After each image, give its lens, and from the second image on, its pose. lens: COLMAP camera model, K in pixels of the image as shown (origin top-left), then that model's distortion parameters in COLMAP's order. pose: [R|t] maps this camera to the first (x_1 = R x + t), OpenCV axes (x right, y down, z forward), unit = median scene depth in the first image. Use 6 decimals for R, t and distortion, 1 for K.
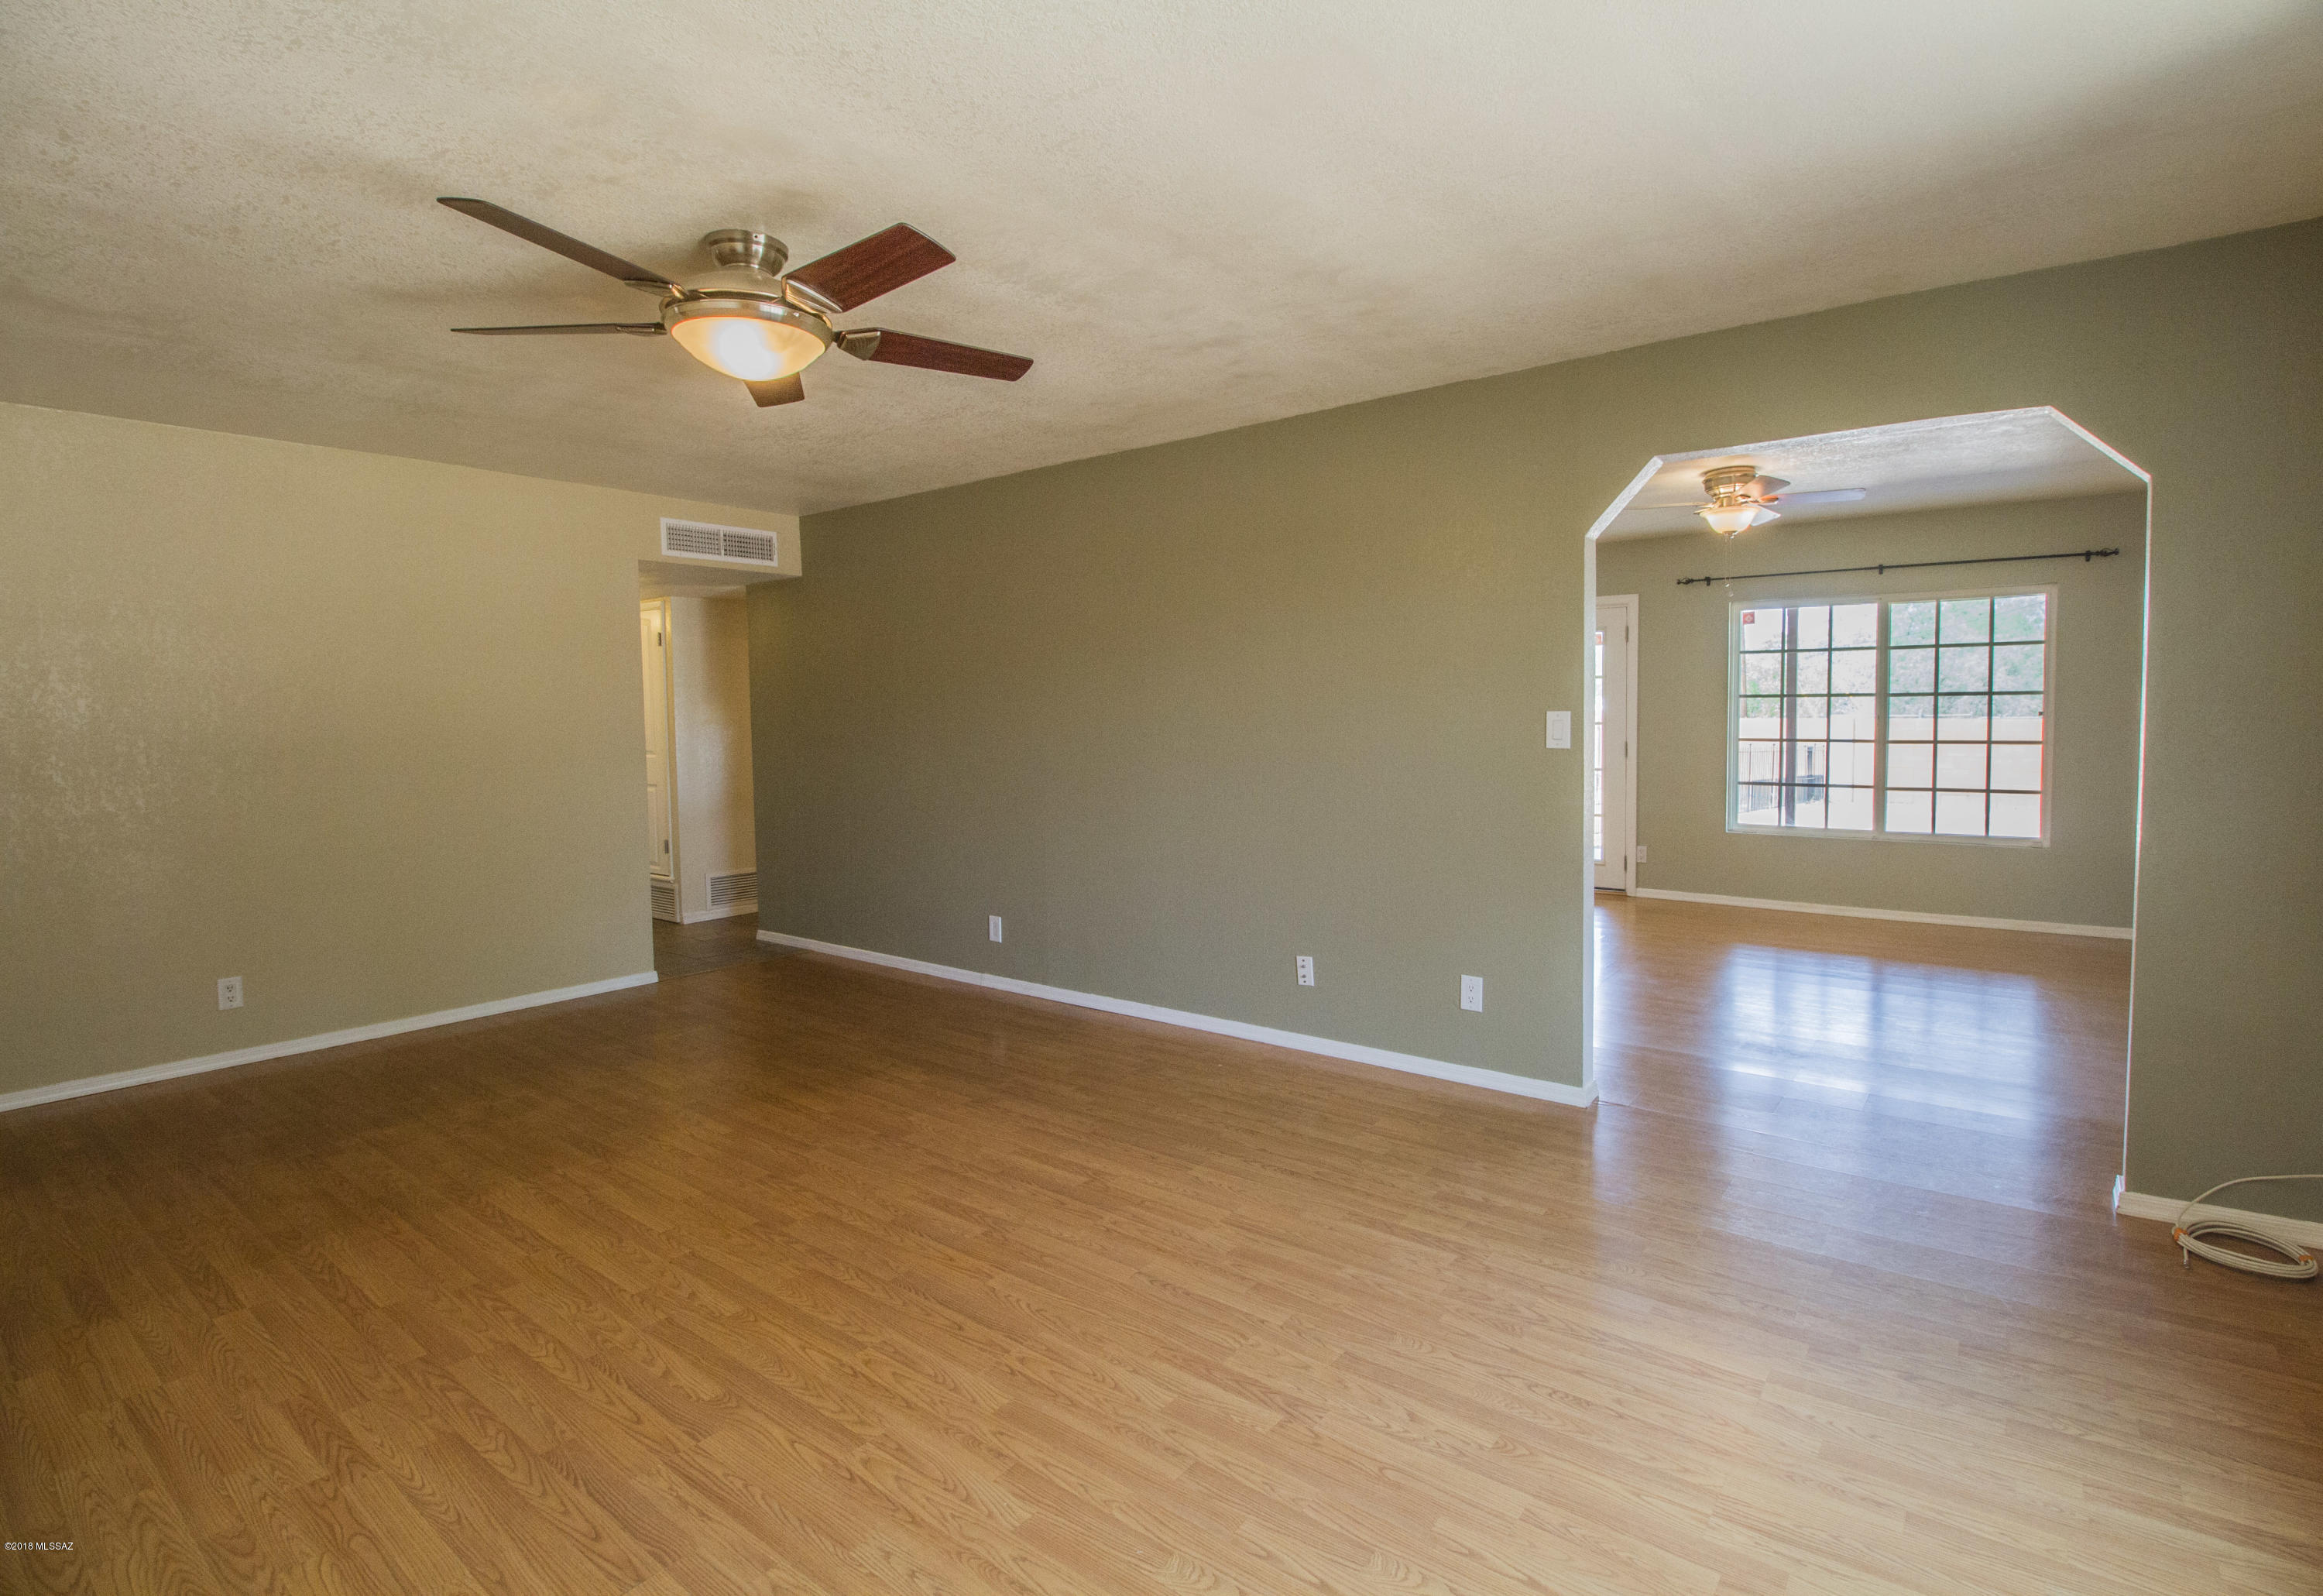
lens RADIAL K [[1120.0, 0, 1230.6], [0, 1120.0, 772.3], [0, 0, 1]] dist [-0.003088, -0.008035]
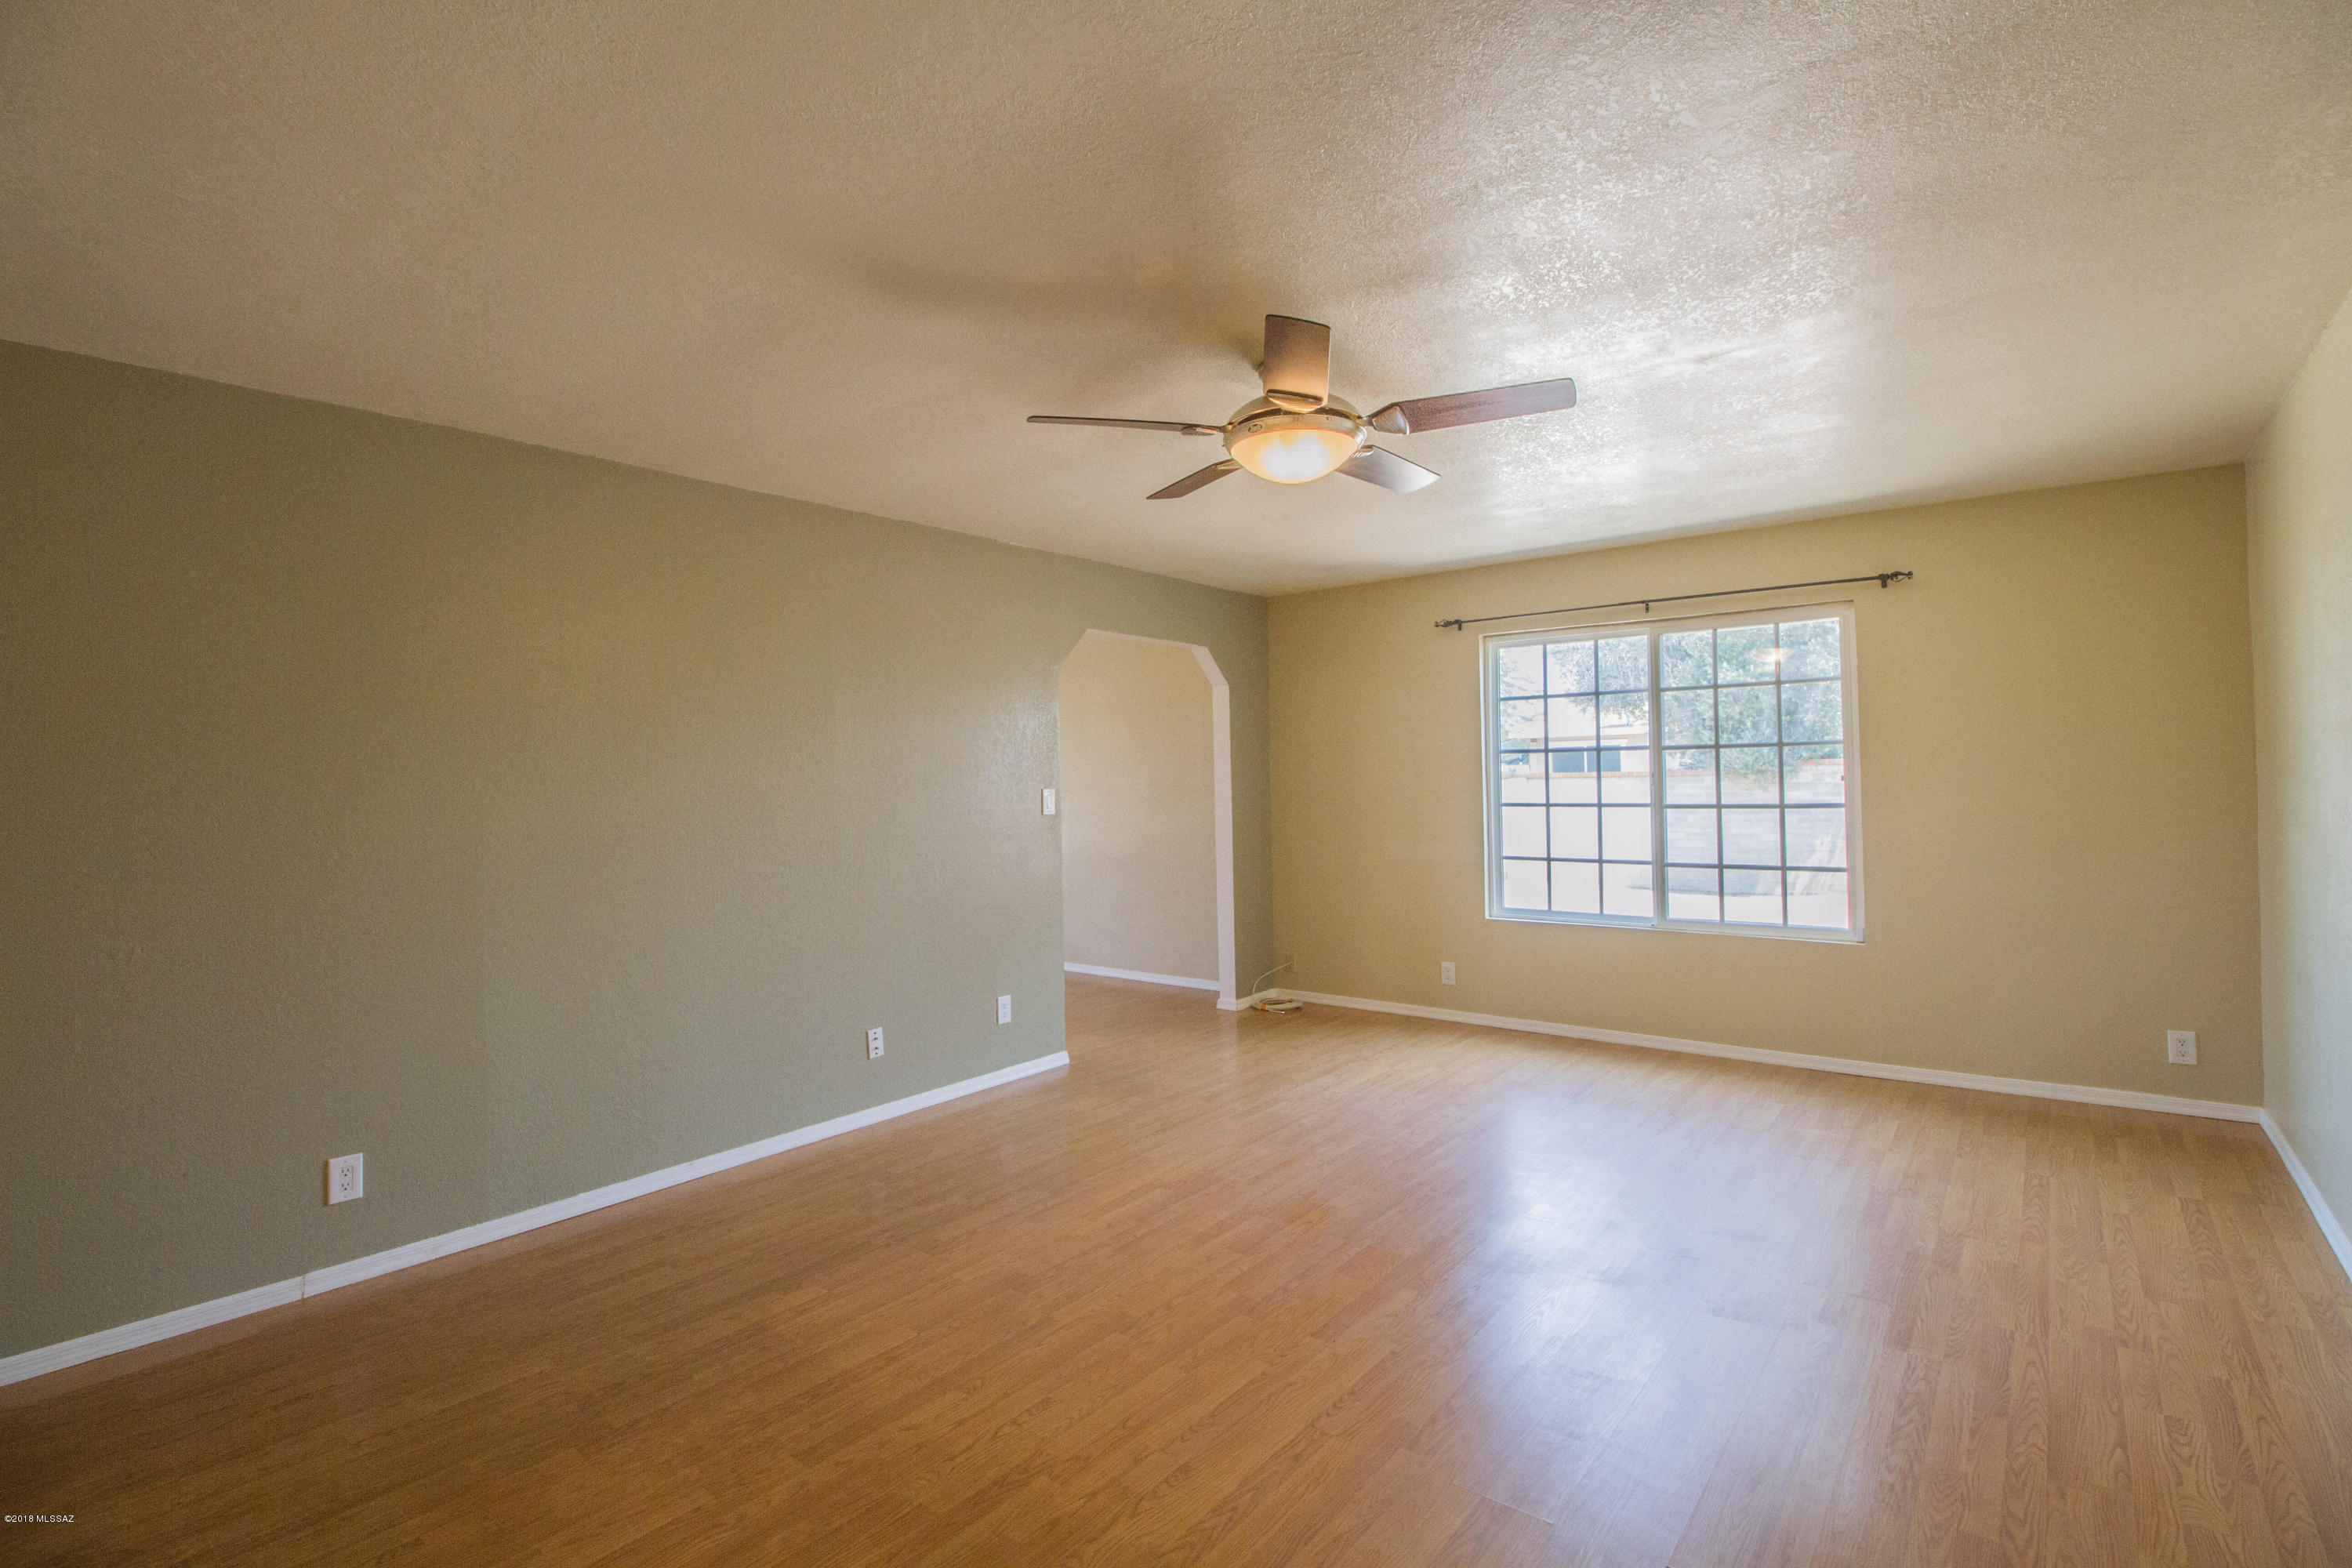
lens RADIAL K [[1081.7, 0, 1174.9], [0, 1081.7, 764.6], [0, 0, 1]] dist [-0.000013, -0.012857]
pose [[0.037138, 0.025087, 0.998995, -1.328701], [0.073383, 0.996917, -0.027763, -0.042427], [-0.996612, 0.074340, 0.035182, 0.970960]]
